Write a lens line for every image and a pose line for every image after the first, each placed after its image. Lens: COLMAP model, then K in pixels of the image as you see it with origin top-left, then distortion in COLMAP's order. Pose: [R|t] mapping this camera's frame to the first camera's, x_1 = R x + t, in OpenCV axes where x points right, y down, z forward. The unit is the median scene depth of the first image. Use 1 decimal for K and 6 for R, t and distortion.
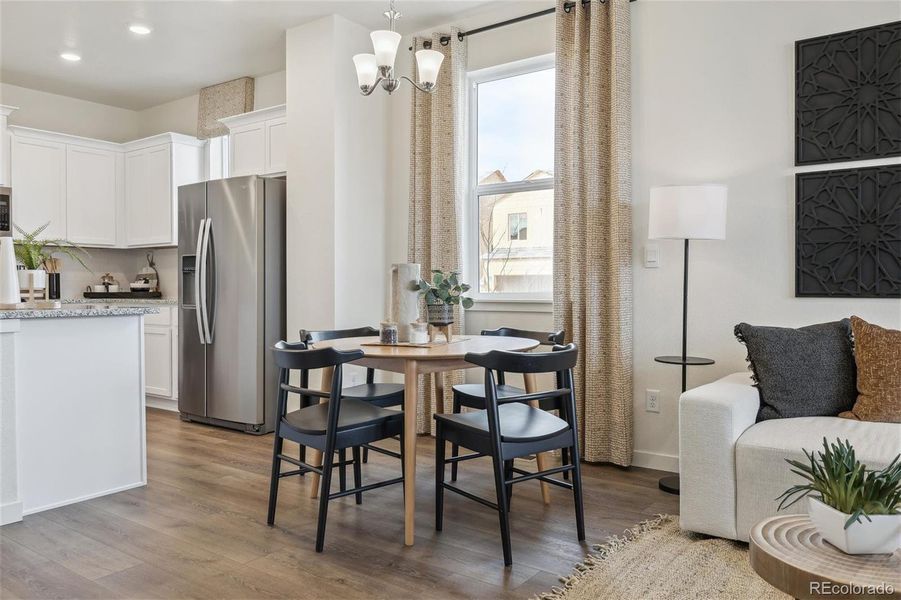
lens RADIAL K [[671.3, 0, 450.5], [0, 671.3, 300.0], [0, 0, 1]] dist [-0.004687, -0.004010]
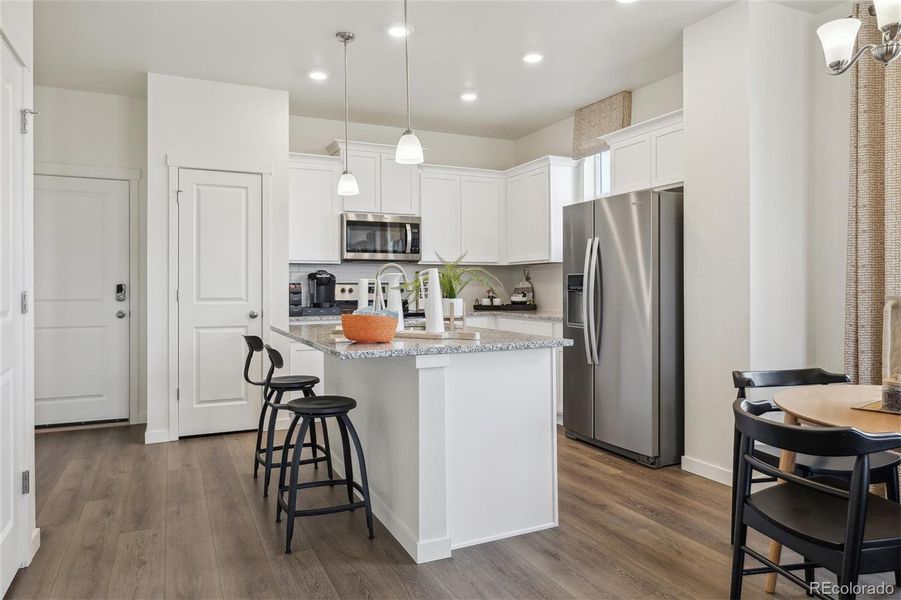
lens RADIAL K [[584.2, 0, 455.0], [0, 584.2, 289.1], [0, 0, 1]] dist [-0.003973, -0.001594]
pose [[0.881604, -0.001269, -0.471989, -0.129804], [-0.004061, 0.999939, -0.010274, -0.033317], [0.471973, 0.010974, 0.881545, 0.136243]]
